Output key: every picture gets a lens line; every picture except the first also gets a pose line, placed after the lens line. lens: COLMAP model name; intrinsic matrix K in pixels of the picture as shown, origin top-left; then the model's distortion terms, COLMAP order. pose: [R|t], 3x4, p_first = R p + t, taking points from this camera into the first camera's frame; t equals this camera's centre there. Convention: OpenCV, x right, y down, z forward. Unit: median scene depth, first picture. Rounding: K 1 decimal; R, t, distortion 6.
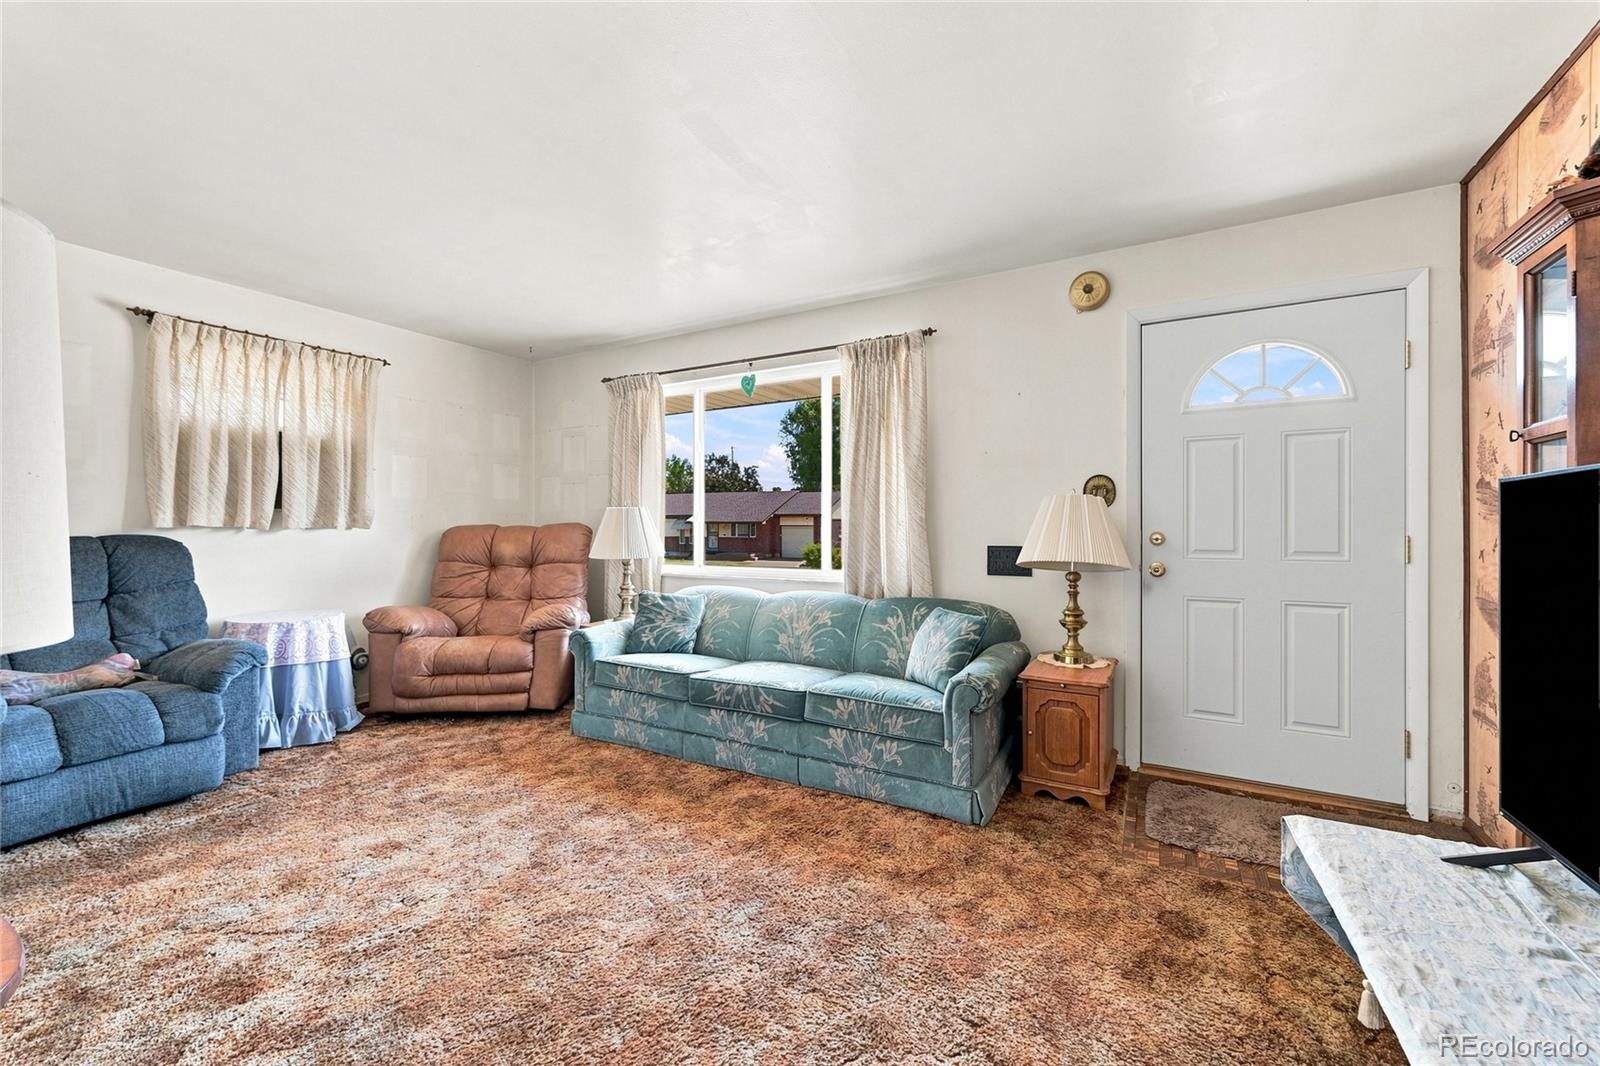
lens RADIAL K [[645.5, 0, 791.4], [0, 645.5, 521.9], [0, 0, 1]] dist [0.000147, -0.000153]
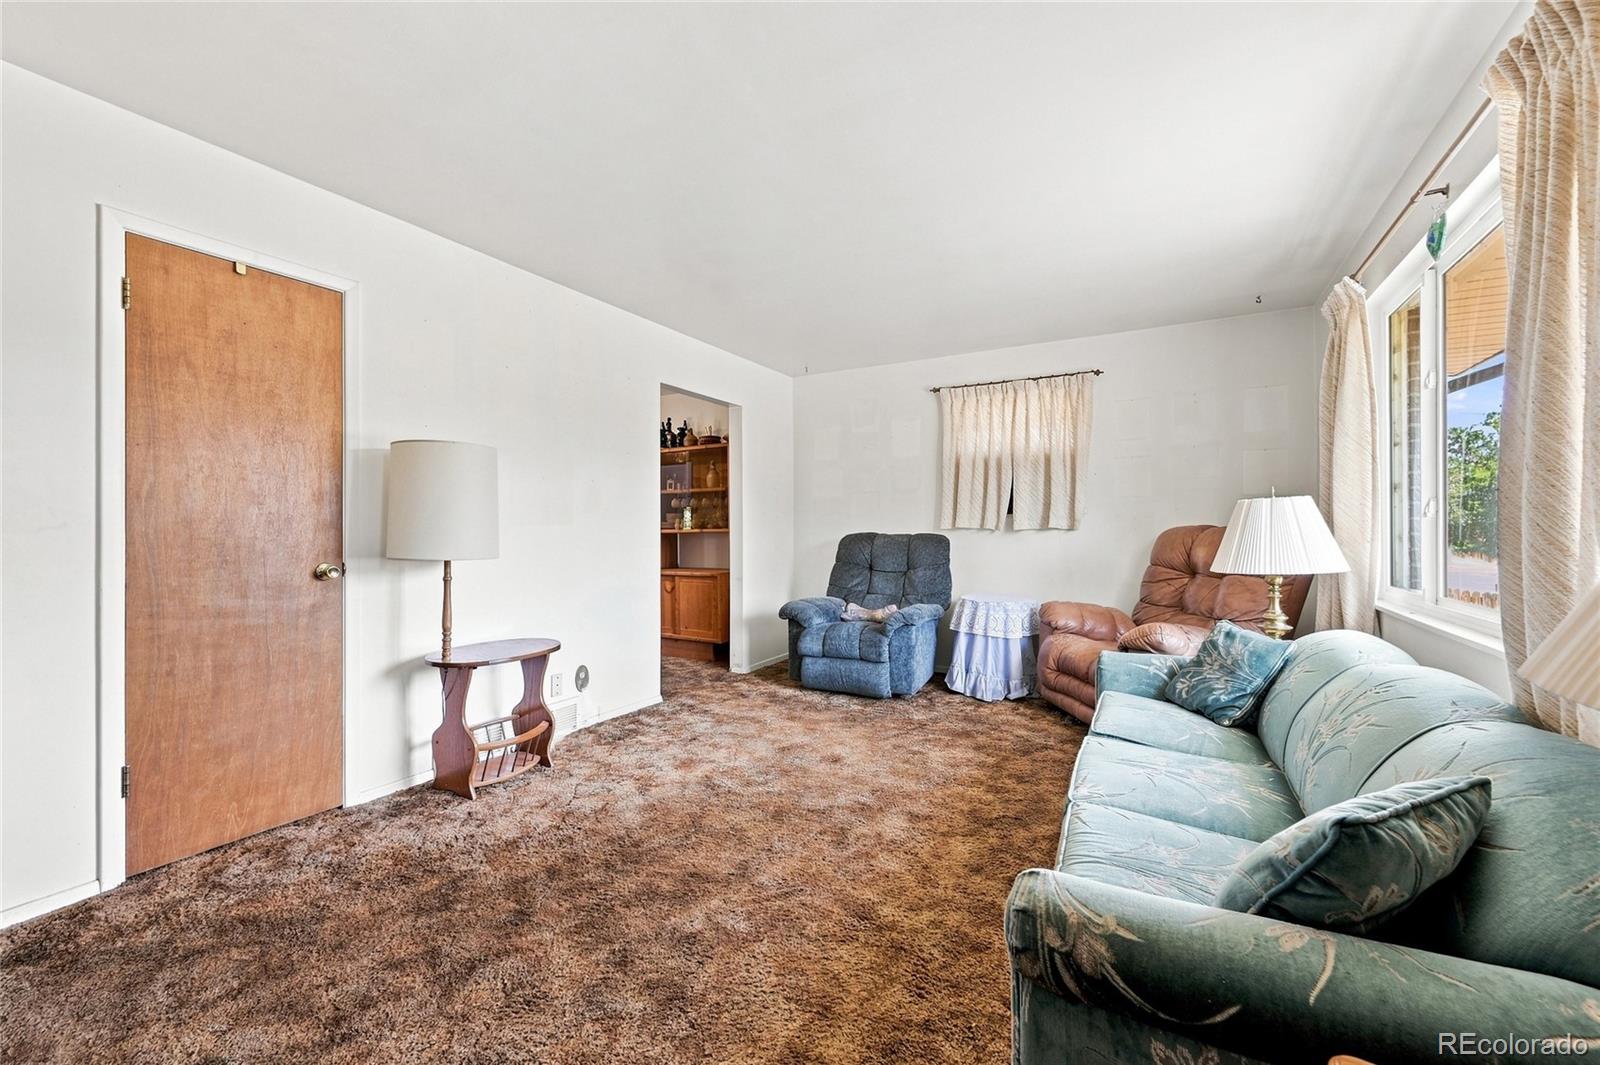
lens RADIAL K [[639.5, 0, 798.3], [0, 639.5, 525.2], [0, 0, 1]] dist [0.000495, -0.000154]
pose [[0.010600, -0.007438, -0.999916, 0.565736], [0.007957, 0.999941, -0.007354, 0.009302], [0.999912, -0.007878, 0.010658, 0.691396]]
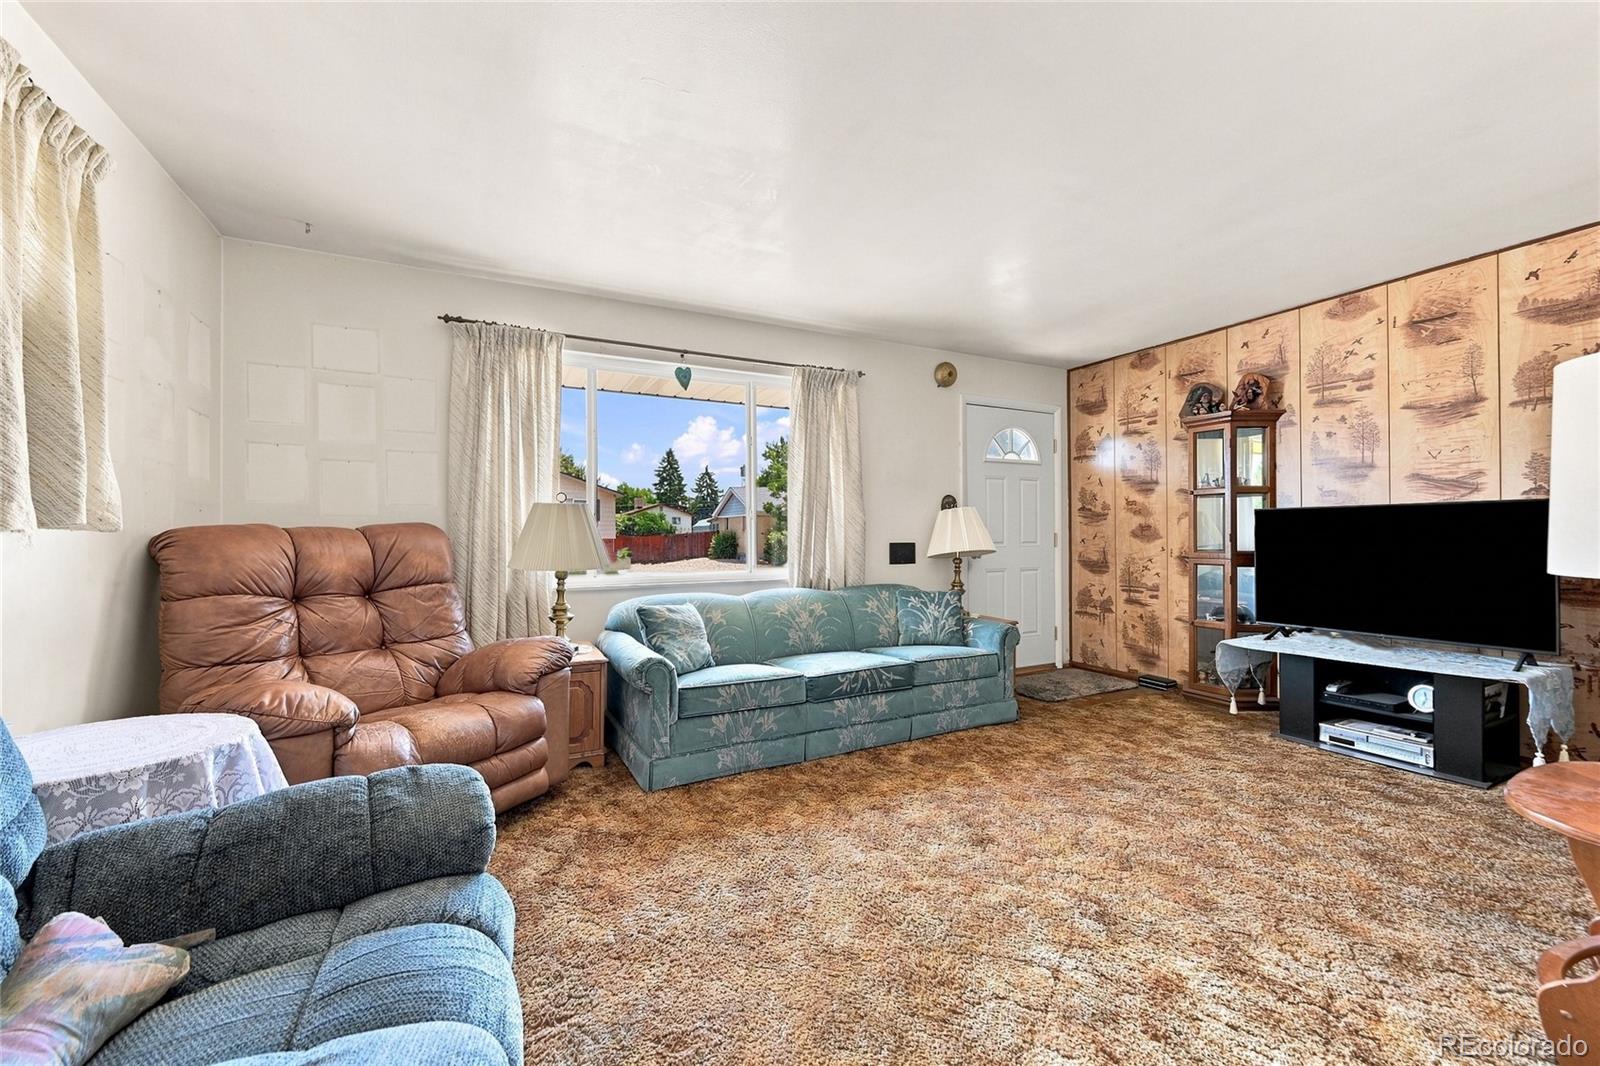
lens RADIAL K [[639.5, 0, 798.3], [0, 639.5, 525.7], [0, 0, 1]] dist [0.000495, -0.000154]
pose [[0.540428, 0.007316, 0.841358, -1.034878], [-0.001566, 0.999969, -0.007689, 0.013272], [-0.841389, 0.002838, 0.540423, 0.490306]]
